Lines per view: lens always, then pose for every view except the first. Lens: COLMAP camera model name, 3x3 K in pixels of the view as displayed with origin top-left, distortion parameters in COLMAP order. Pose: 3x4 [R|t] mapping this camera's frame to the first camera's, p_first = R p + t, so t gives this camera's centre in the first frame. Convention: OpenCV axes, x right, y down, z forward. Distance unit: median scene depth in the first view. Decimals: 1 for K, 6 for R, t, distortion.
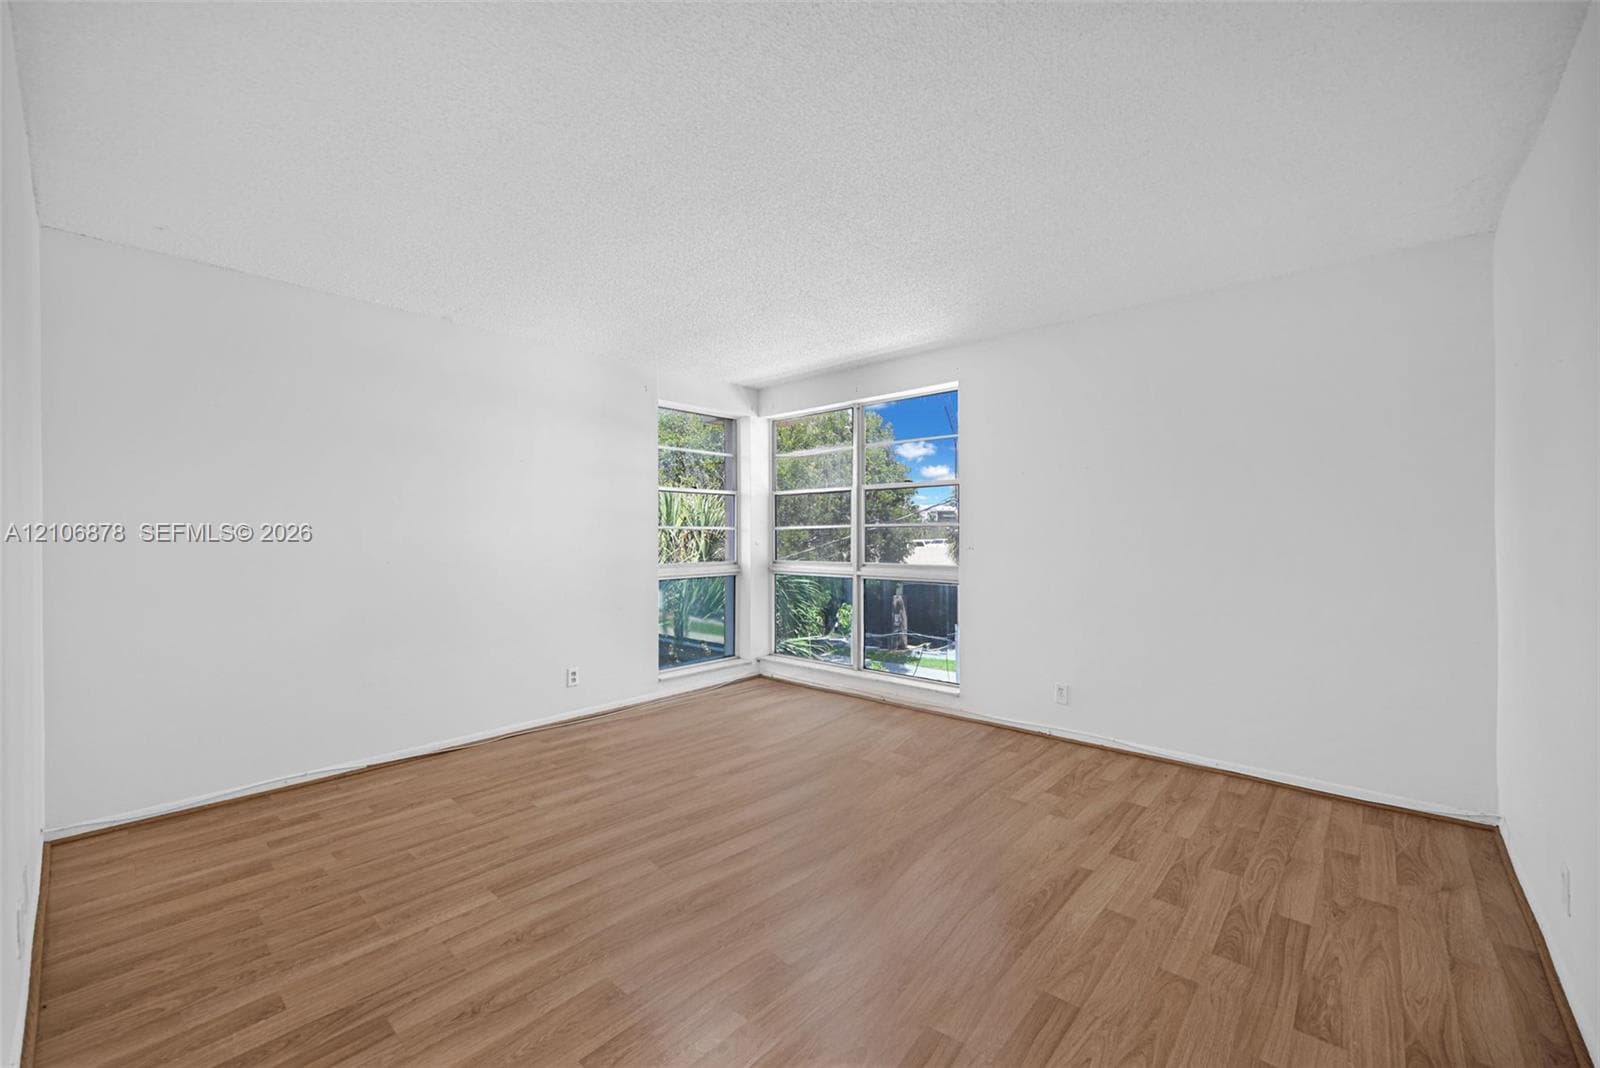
lens RADIAL K [[646.3, 0, 797.8], [0, 646.3, 533.6], [0, 0, 1]] dist [-0.002144, -0.001378]
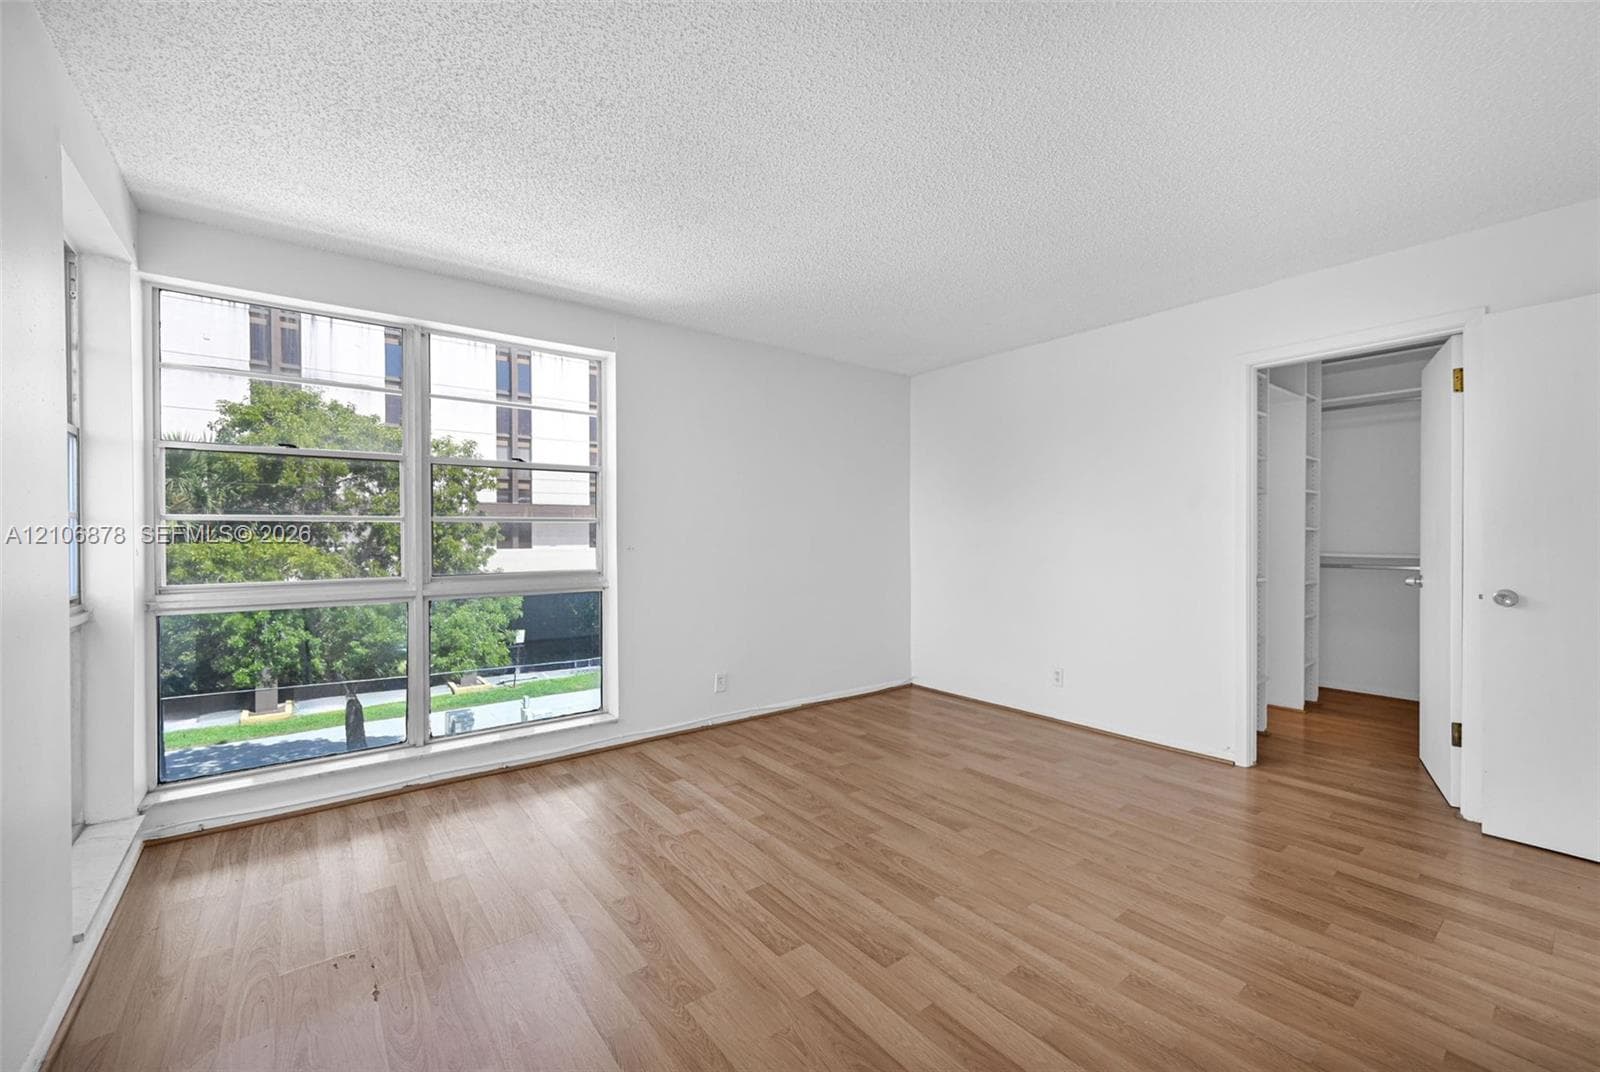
lens RADIAL K [[646.3, 0, 804.7], [0, 646.3, 537.6], [0, 0, 1]] dist [-0.002144, -0.001378]
pose [[0.166369, -0.002154, 0.986061, -0.639932], [0.001008, 0.999997, 0.002014, 0.007852], [-0.986063, 0.000658, 0.166371, 0.709591]]
